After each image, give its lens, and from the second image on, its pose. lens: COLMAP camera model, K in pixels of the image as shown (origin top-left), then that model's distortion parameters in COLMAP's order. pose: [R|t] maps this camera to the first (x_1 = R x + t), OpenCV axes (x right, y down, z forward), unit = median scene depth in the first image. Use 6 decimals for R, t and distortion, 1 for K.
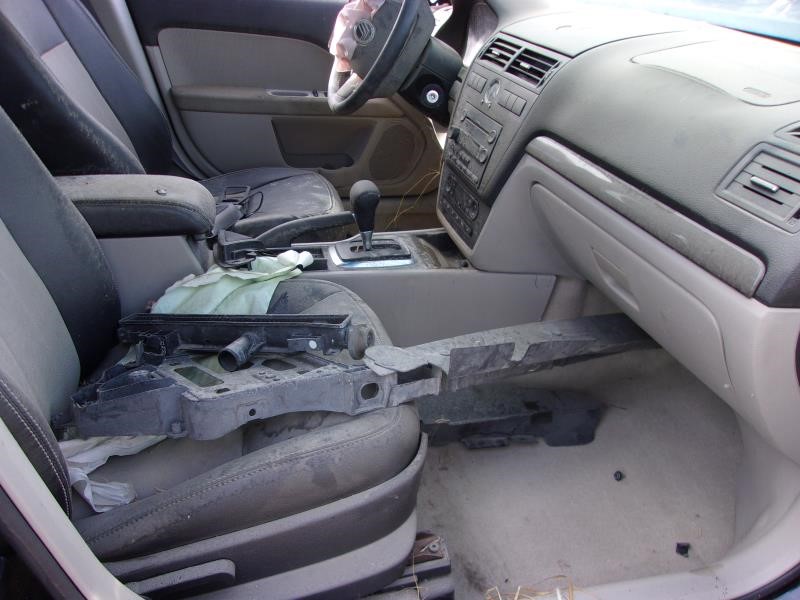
lens RADIAL K [[637.7, 0, 400.0], [0, 637.7, 300.0], [0, 0, 1]] dist [0.052354, 0.000316]
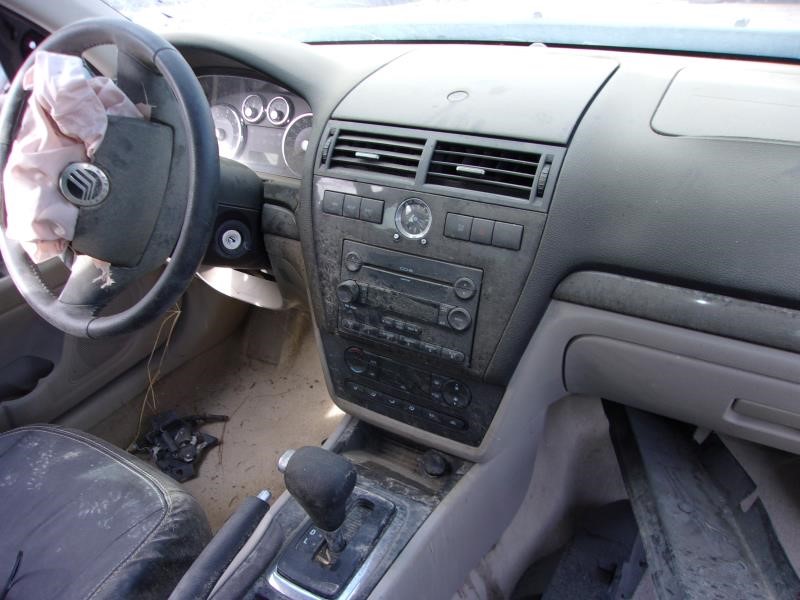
lens RADIAL K [[619.1, 0, 400.0], [0, 619.1, 300.0], [0, 0, 1]] dist [-0.004420, -0.001207]
pose [[0.698504, -0.445257, 0.560213, -0.233727], [0.423823, 0.888185, 0.177485, -0.368360], [-0.576600, 0.113457, 0.809111, 0.539443]]
